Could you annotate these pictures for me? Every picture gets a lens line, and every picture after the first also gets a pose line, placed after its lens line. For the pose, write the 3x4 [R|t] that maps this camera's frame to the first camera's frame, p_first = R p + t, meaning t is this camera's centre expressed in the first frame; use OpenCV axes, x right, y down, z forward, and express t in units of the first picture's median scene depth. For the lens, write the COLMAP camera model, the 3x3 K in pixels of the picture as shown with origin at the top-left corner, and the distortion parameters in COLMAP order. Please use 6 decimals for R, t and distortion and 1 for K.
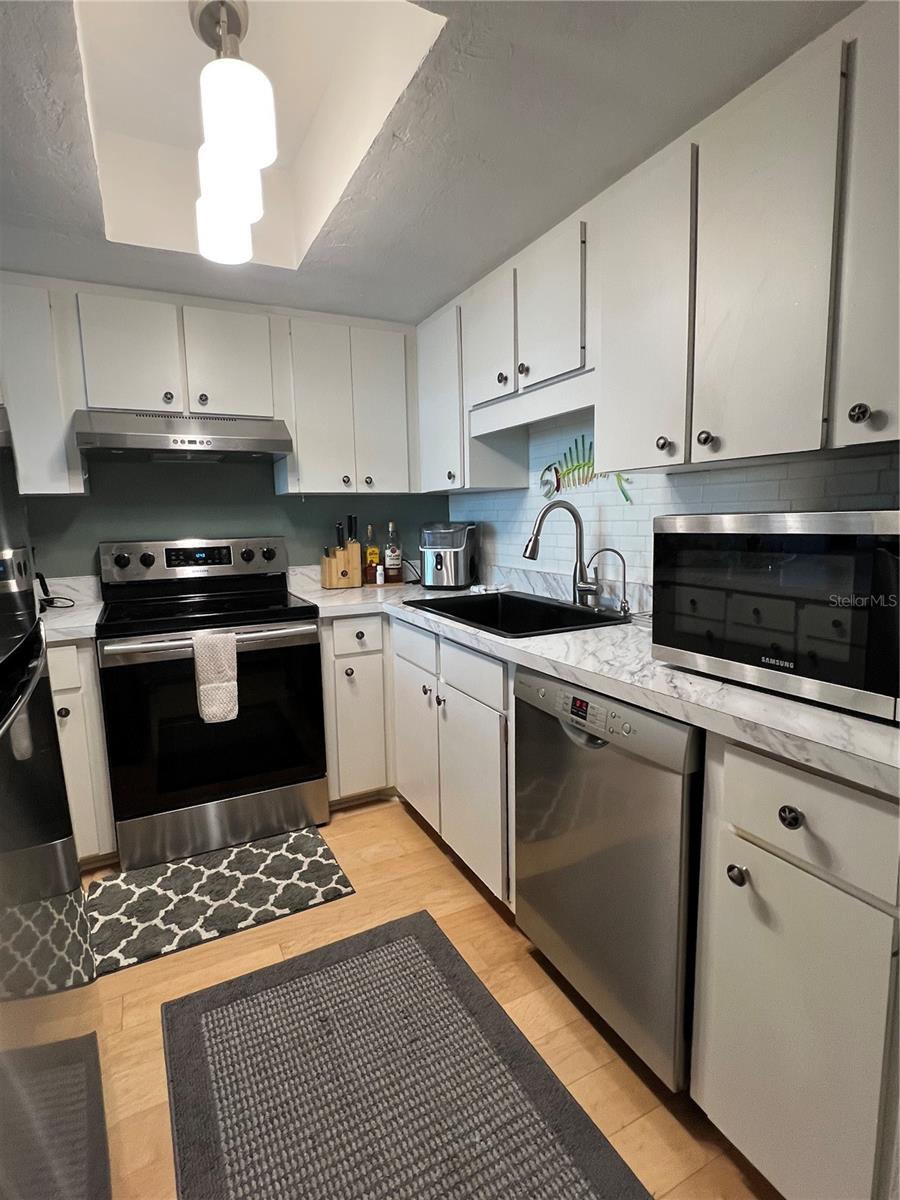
lens RADIAL K [[586.1, 0, 439.9], [0, 586.1, 599.4], [0, 0, 1]] dist [-0.003996, 0.001059]
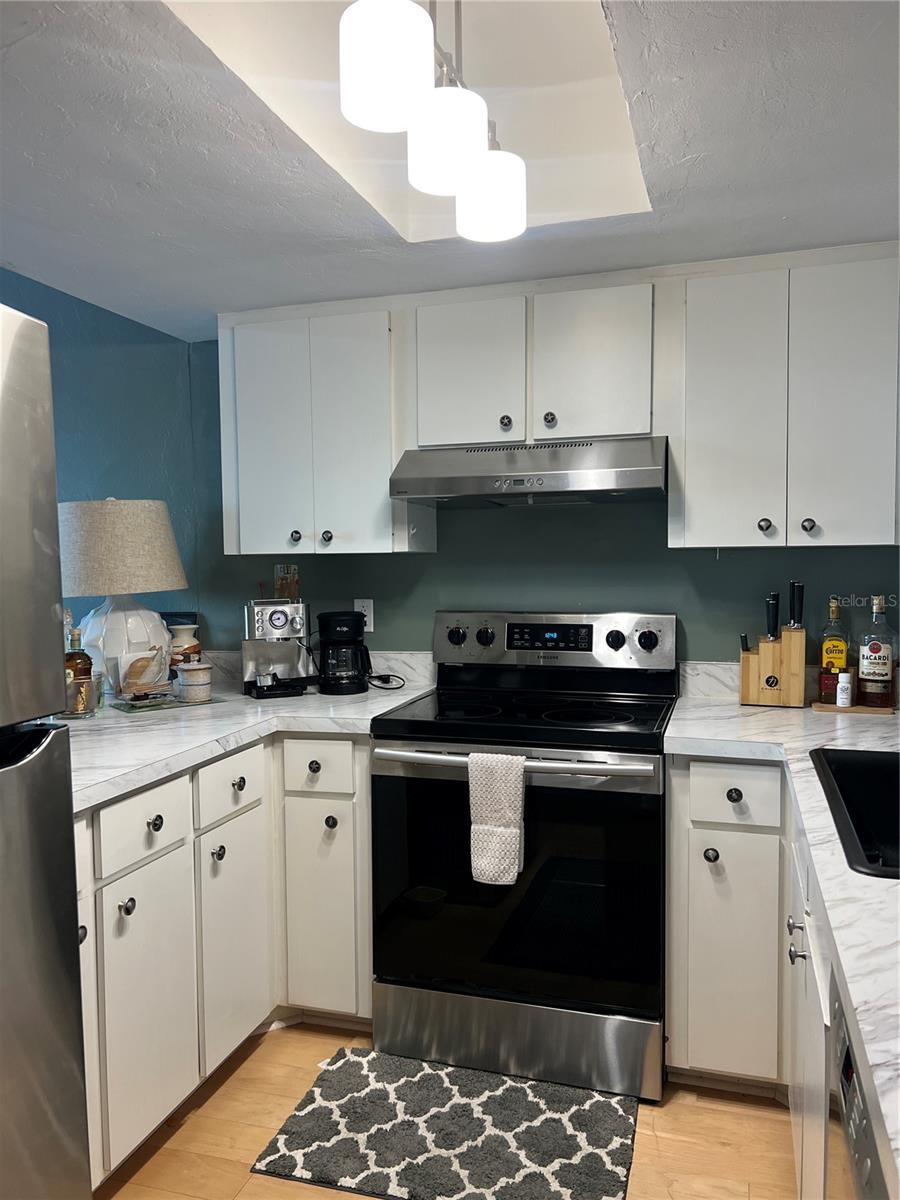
lens RADIAL K [[888.8, 0, 441.1], [0, 888.8, 614.7], [0, 0, 1]] dist [0.057577, -0.058462]
pose [[0.721715, 0.054013, -0.690079, 0.288756], [-0.103459, 0.994169, -0.030389, -0.066898], [0.684414, 0.093327, 0.723096, 0.166261]]
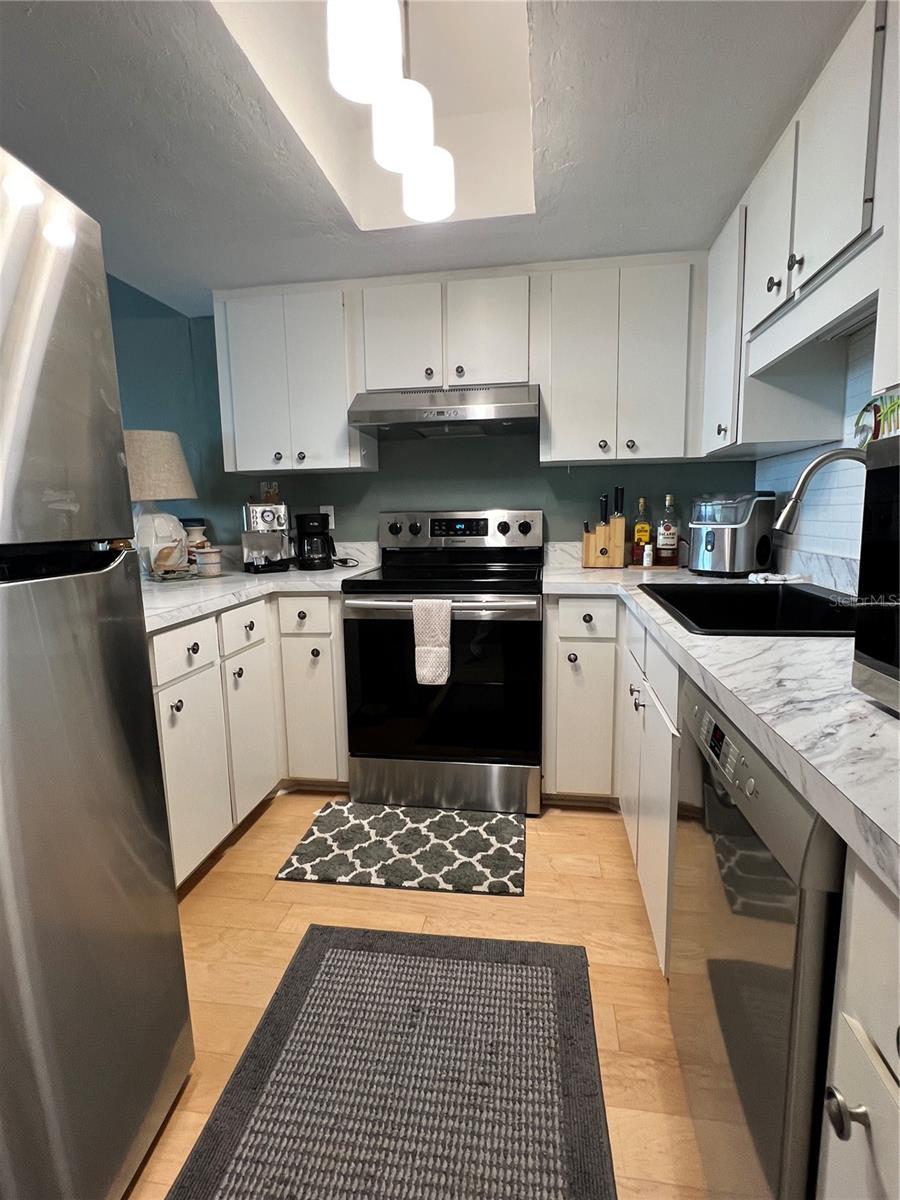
lens RADIAL K [[586.1, 0, 447.2], [0, 586.1, 598.2], [0, 0, 1]] dist [-0.003996, 0.001059]
pose [[0.816562, 0.090411, -0.570134, 0.217766], [-0.081401, 0.995824, 0.041332, 0.013271], [0.571490, 0.012659, 0.820511, 0.171896]]
